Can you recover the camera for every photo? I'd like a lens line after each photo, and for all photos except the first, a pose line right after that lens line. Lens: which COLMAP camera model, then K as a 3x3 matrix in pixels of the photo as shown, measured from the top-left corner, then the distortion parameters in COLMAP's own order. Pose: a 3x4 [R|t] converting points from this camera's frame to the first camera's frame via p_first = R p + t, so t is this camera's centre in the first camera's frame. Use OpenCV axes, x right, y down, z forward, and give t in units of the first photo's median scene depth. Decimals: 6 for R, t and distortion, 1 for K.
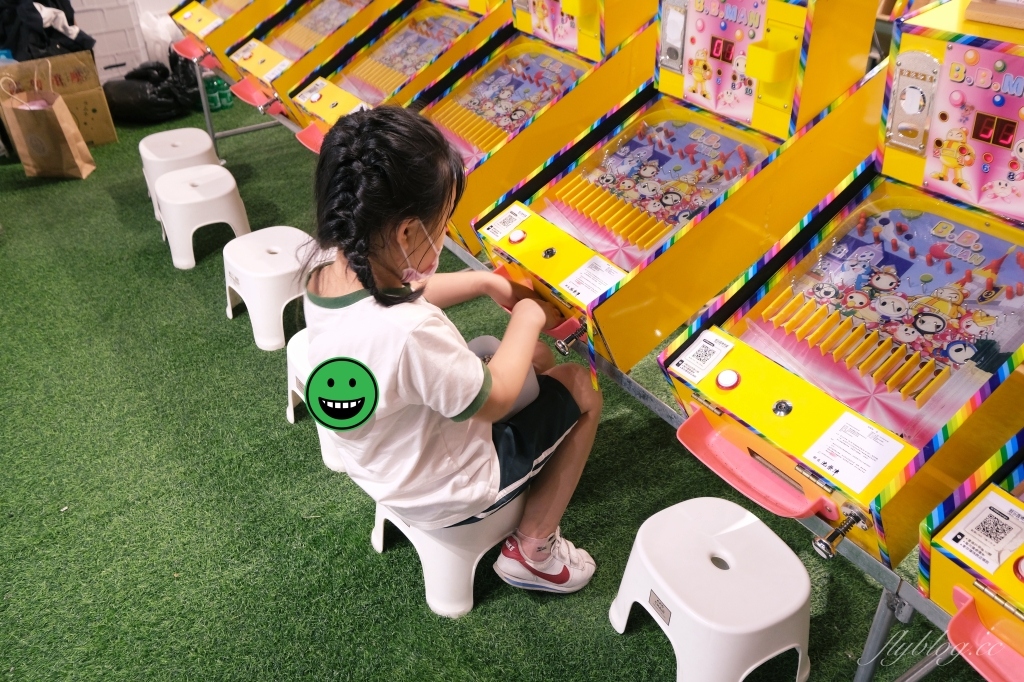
lens RADIAL K [[829.8, 0, 509.5], [0, 829.8, 339.2], [0, 0, 1]] dist [0.010926, 0.006479]
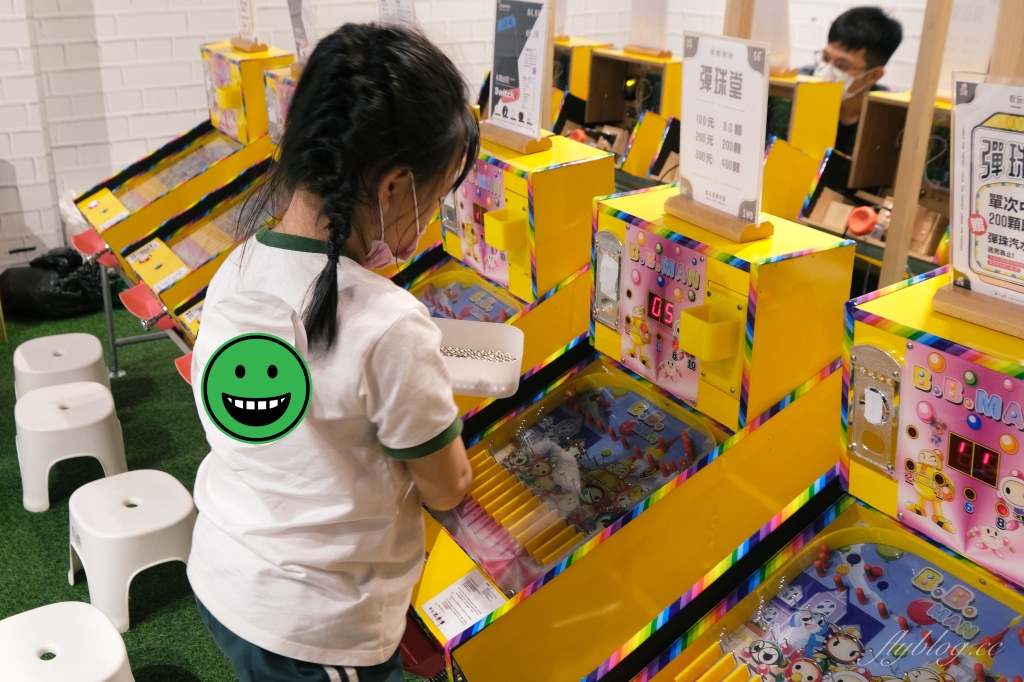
lens RADIAL K [[1059.4, 0, 515.1], [0, 1059.4, 342.9], [0, 0, 1]] dist [0.006084, 0.000000]
pose [[0.995172, 0.056751, -0.080073, 0.198742], [-0.072063, 0.976397, -0.203606, -0.105090], [0.066628, 0.208393, 0.975773, 0.031138]]
